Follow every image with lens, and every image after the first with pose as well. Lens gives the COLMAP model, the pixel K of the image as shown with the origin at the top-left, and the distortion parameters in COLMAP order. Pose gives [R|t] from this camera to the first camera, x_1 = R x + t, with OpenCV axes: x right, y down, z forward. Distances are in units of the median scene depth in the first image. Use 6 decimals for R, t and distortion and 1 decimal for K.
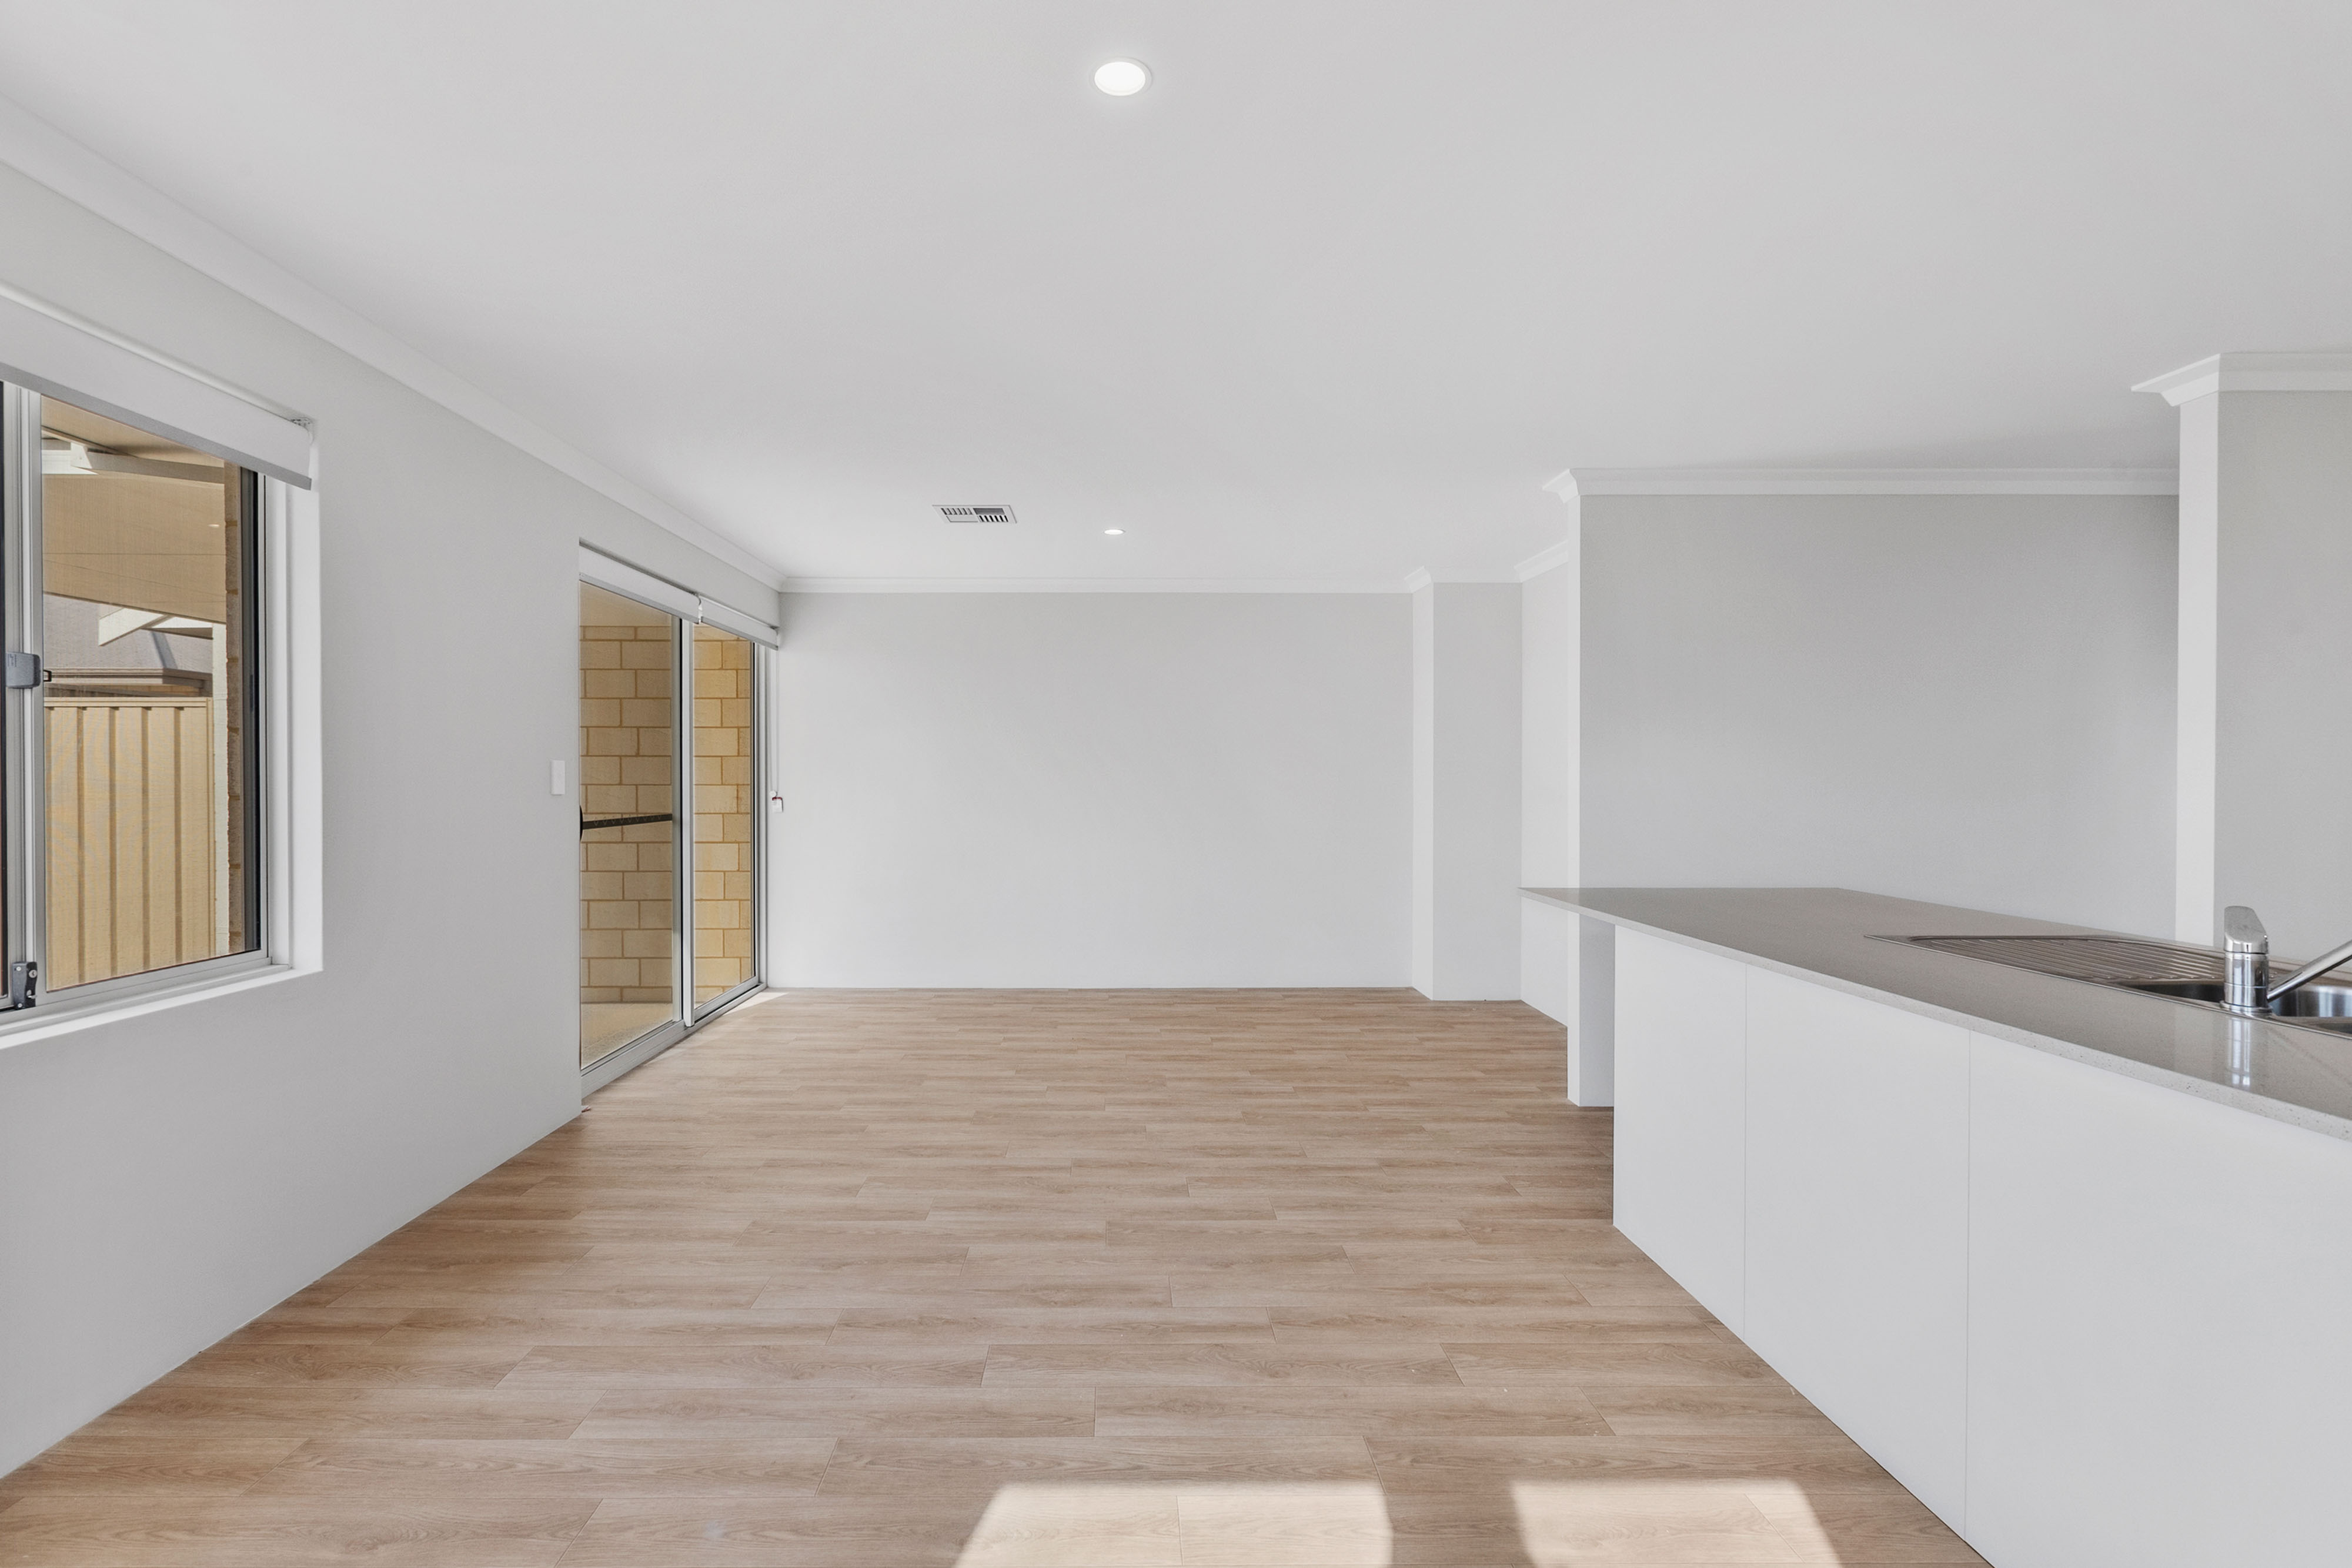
lens RADIAL K [[1077.3, 0, 1123.3], [0, 1077.3, 783.7], [0, 0, 1]] dist [0.002474, 0.000427]
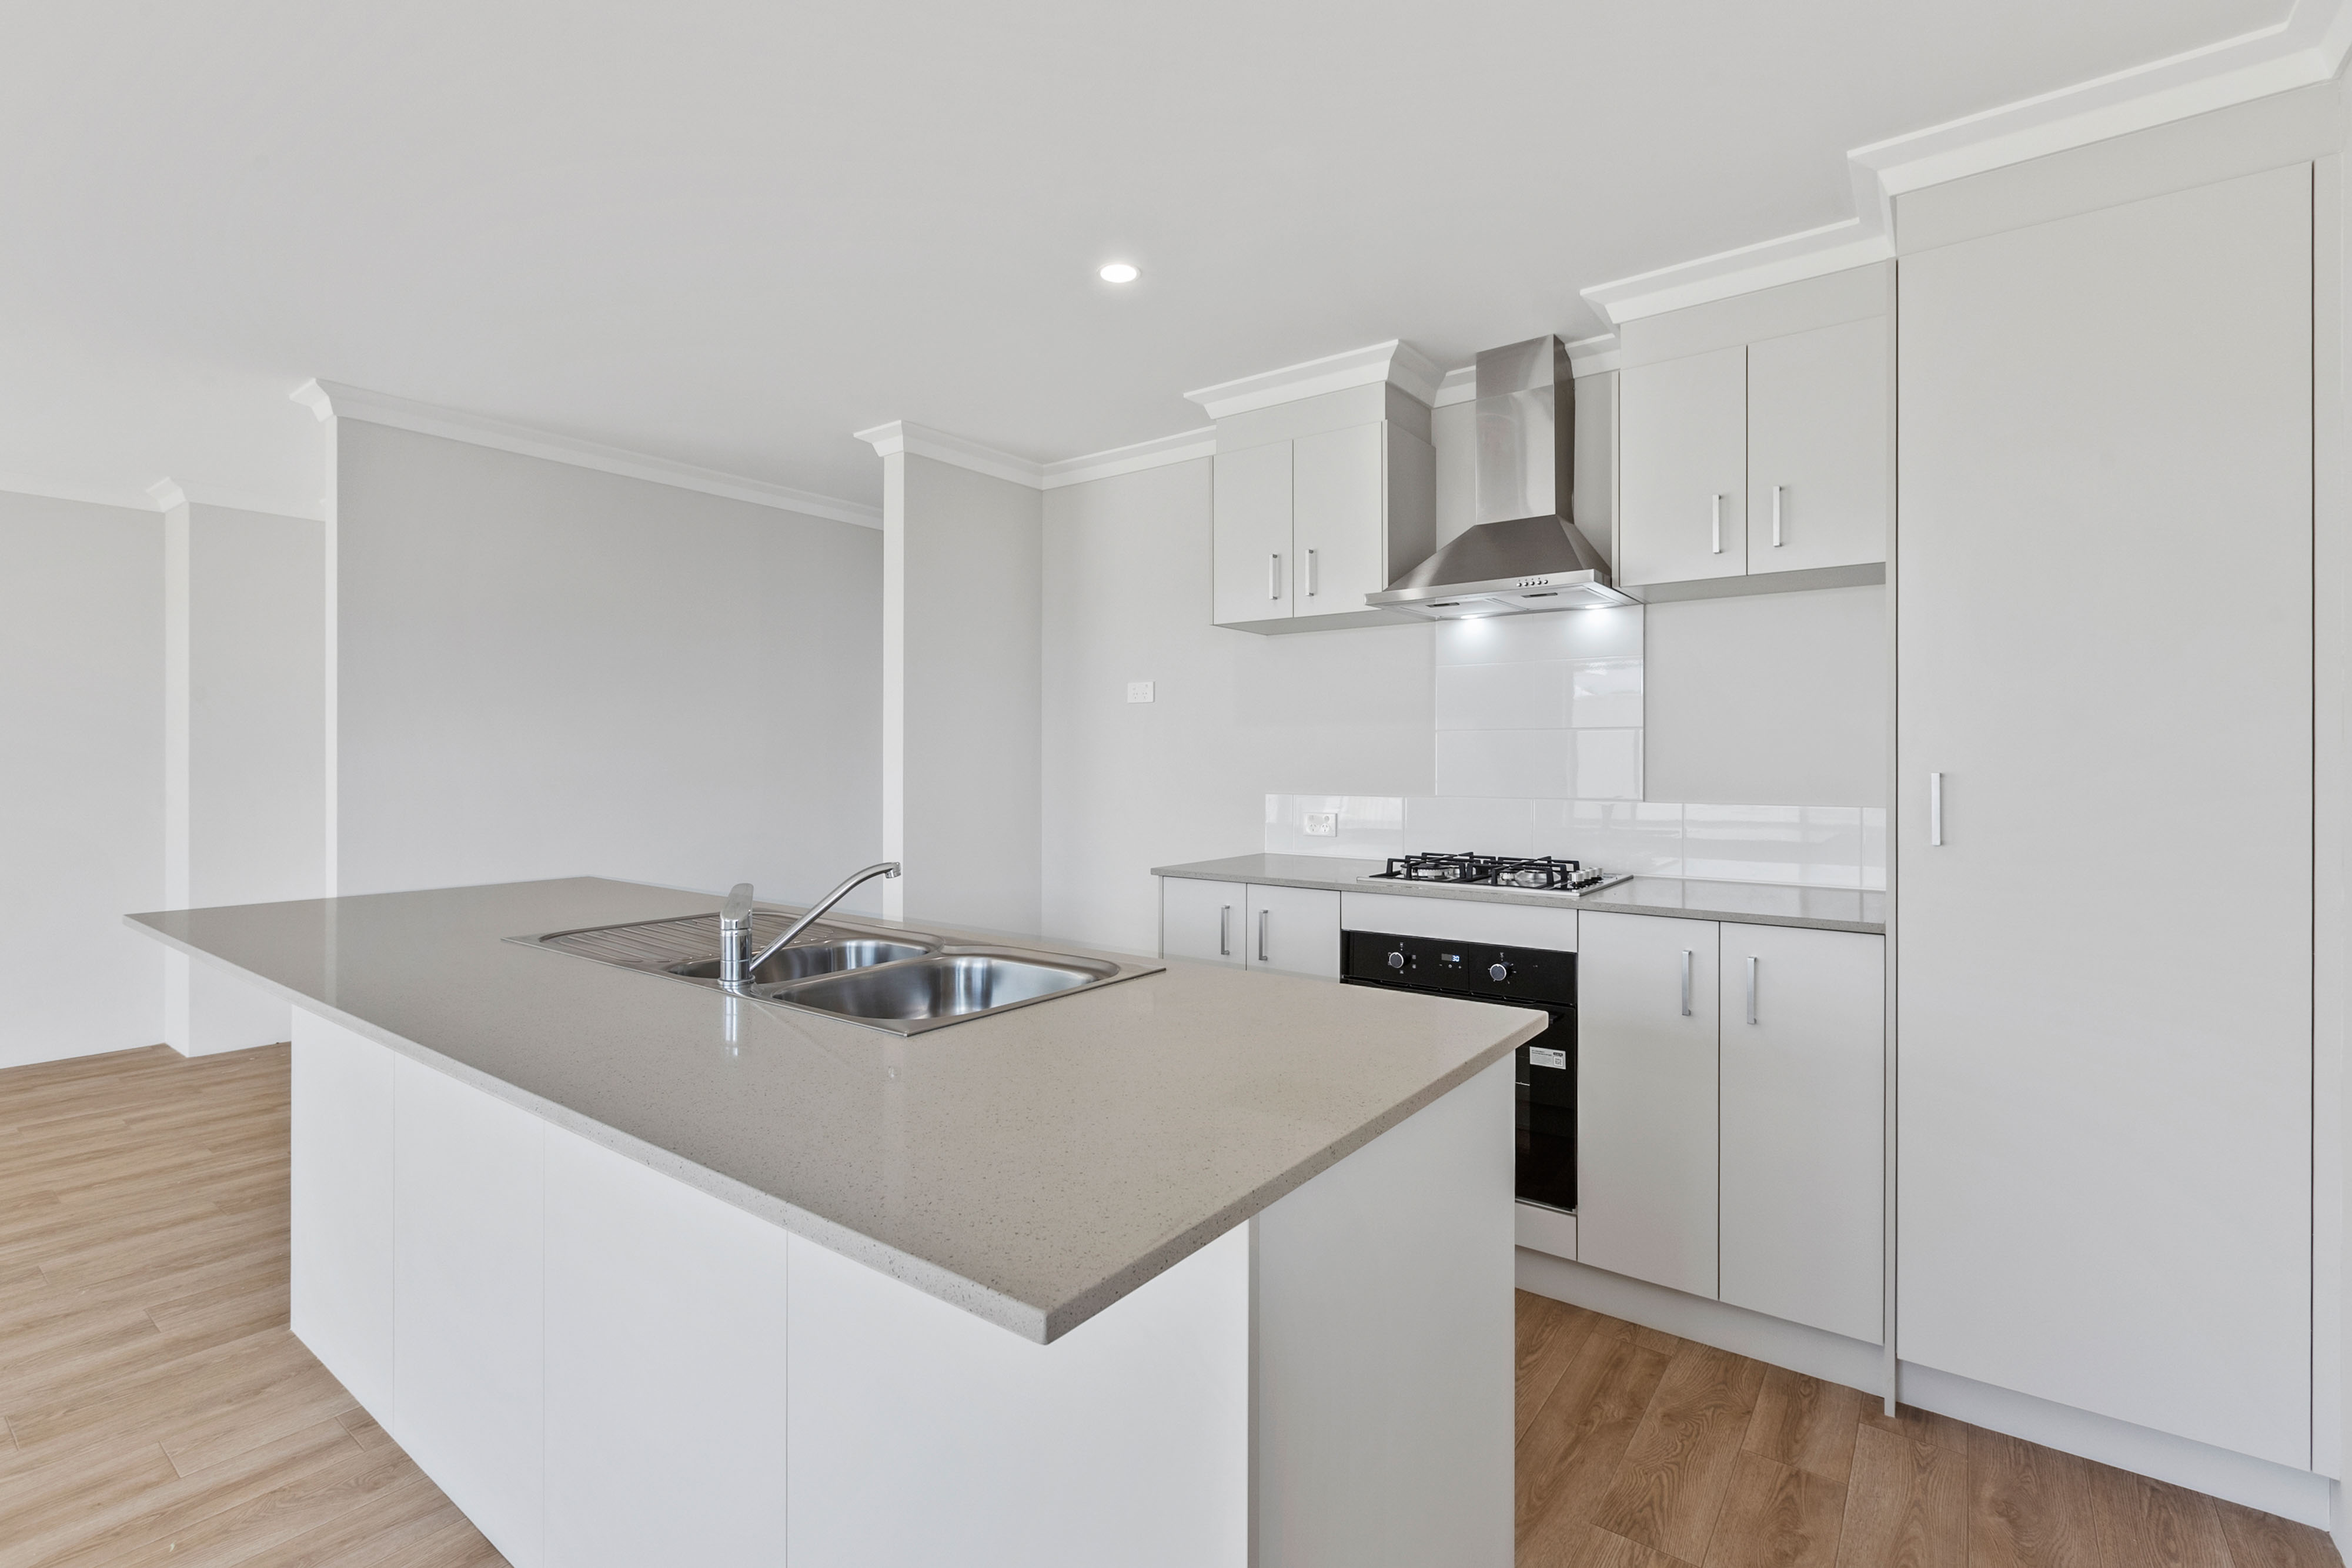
lens RADIAL K [[1069.6, 0, 1163.4], [0, 1069.6, 759.7], [0, 0, 1]] dist [-0.001480, 0.000382]
pose [[0.610389, 0.002416, 0.792098, 0.198737], [0.002795, 0.999983, -0.005204, -0.001115], [-0.792097, 0.005391, 0.610371, 0.014115]]
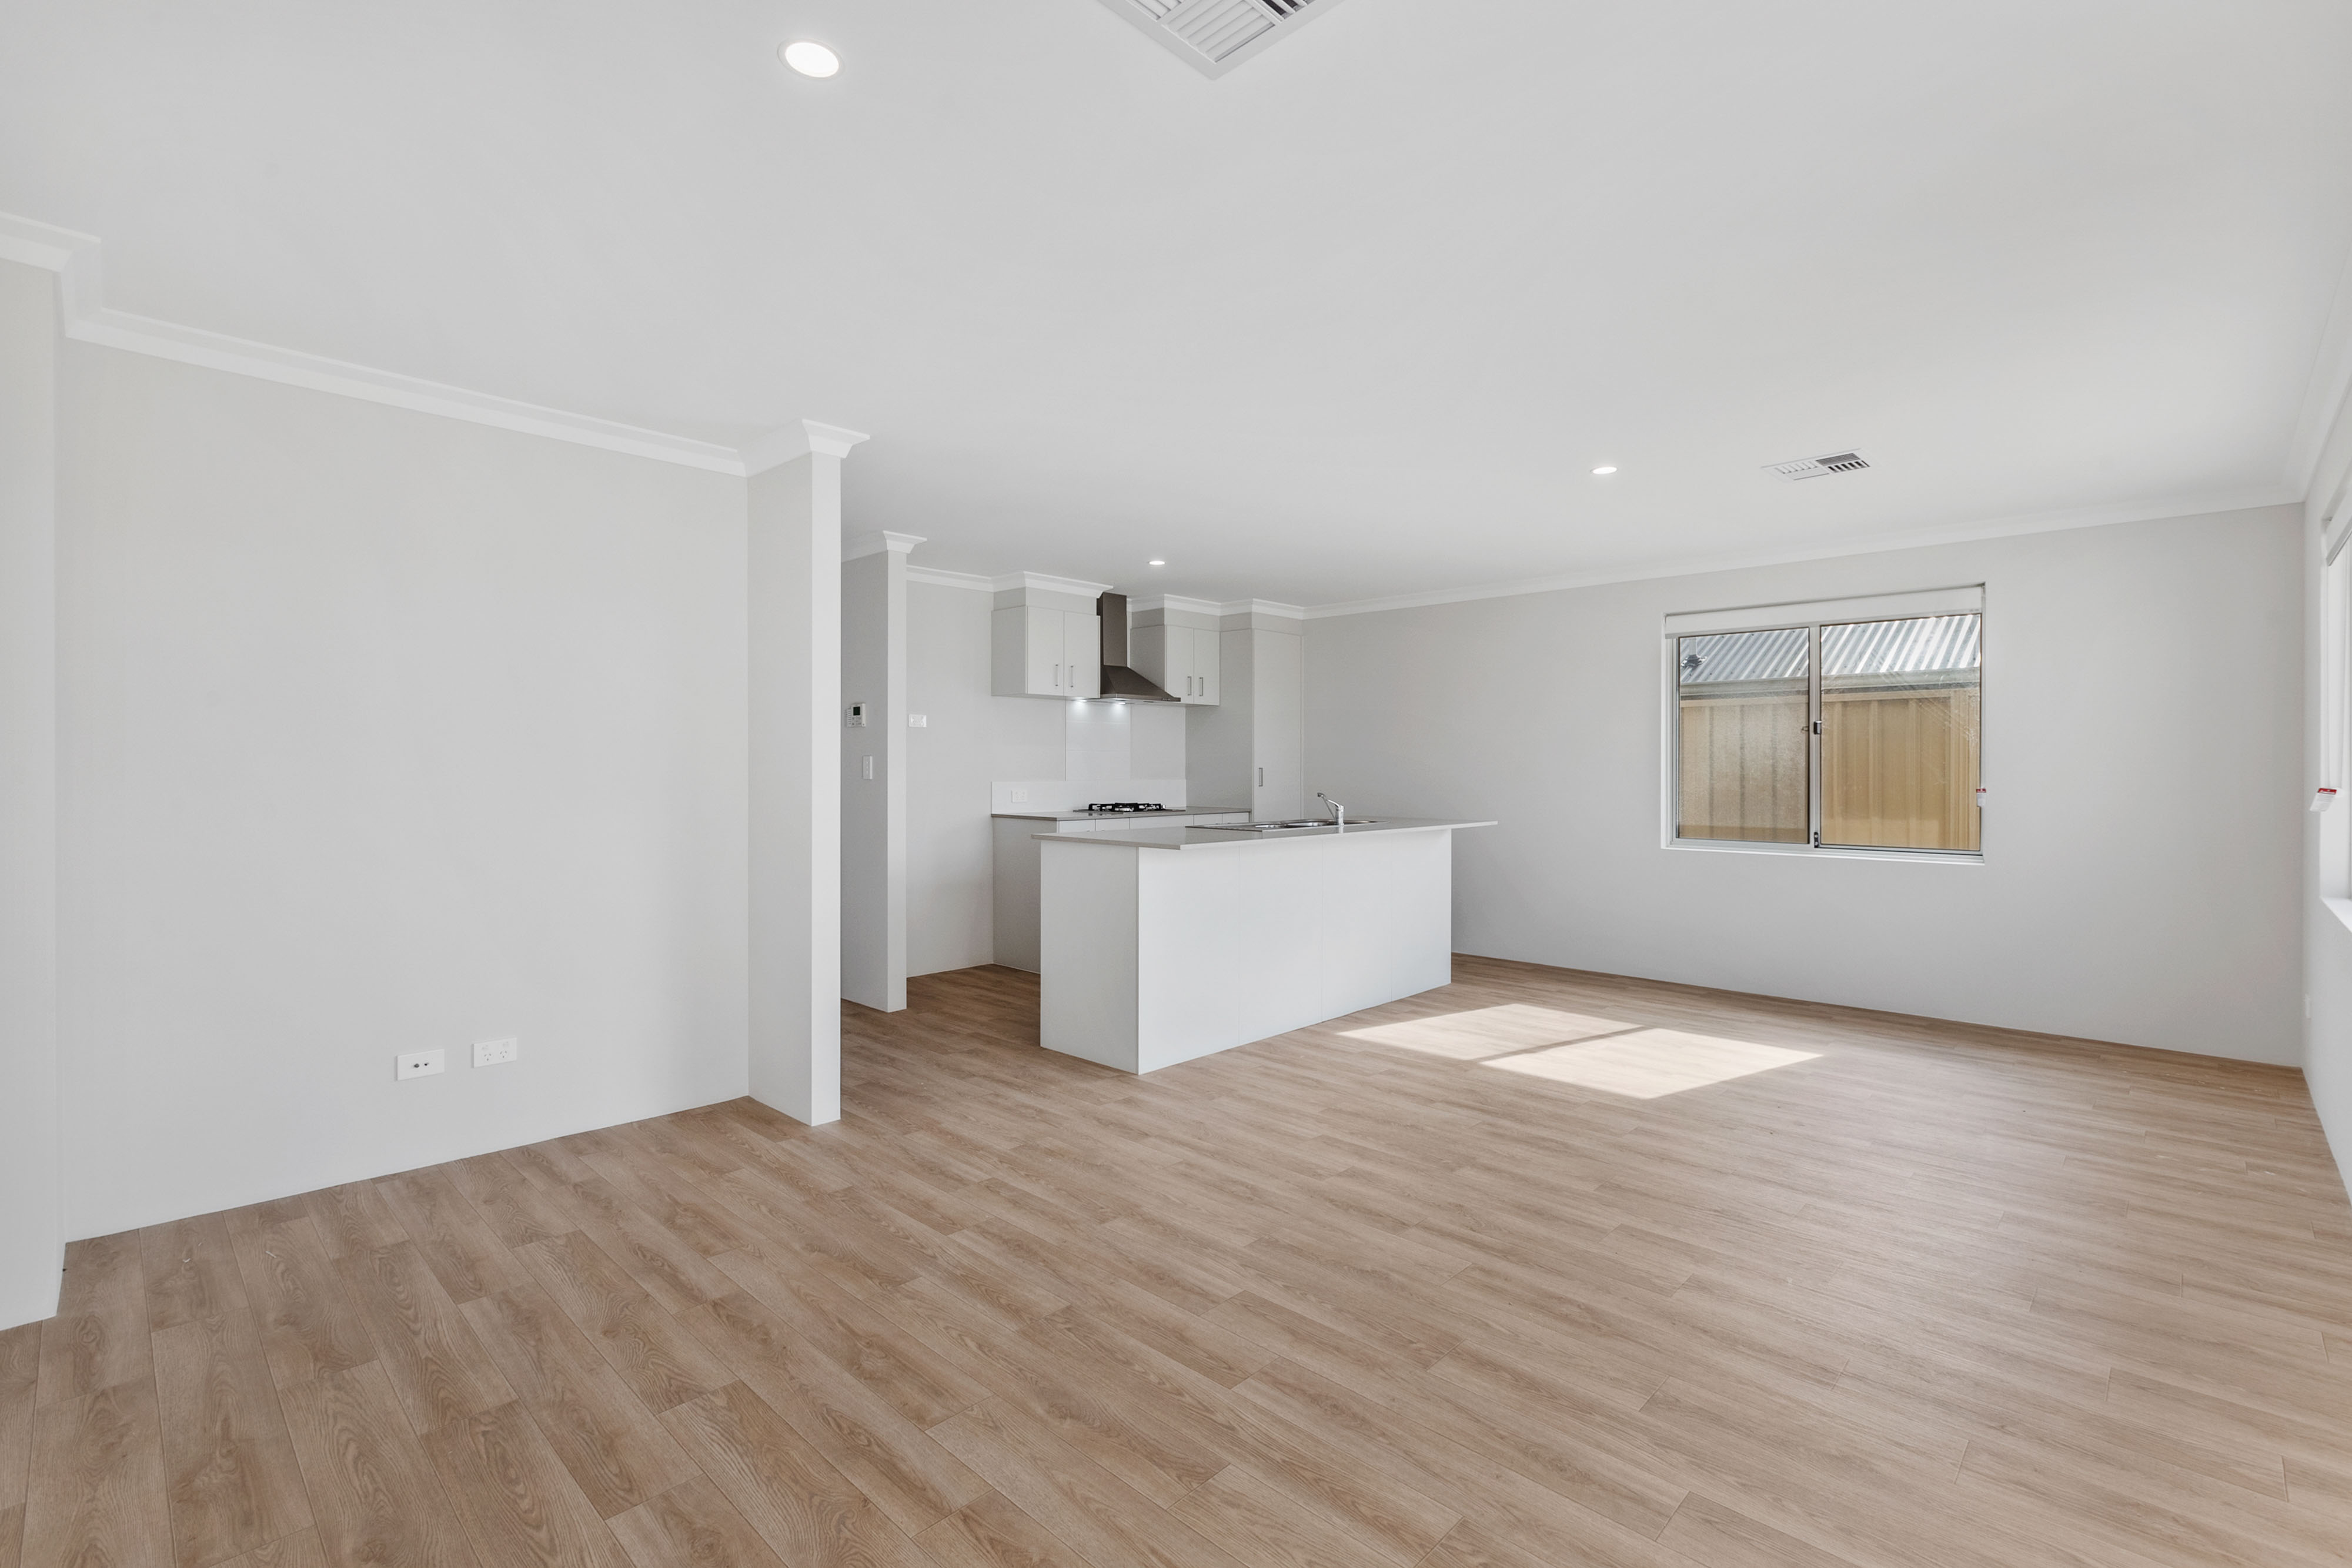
lens RADIAL K [[1069.6, 0, 1163.4], [0, 1069.6, 759.7], [0, 0, 1]] dist [-0.001480, 0.000382]
pose [[-0.712677, 0.003519, 0.701483, -0.507307], [0.002225, 0.999994, -0.002757, -0.006428], [-0.701488, -0.000404, -0.712681, 1.772156]]
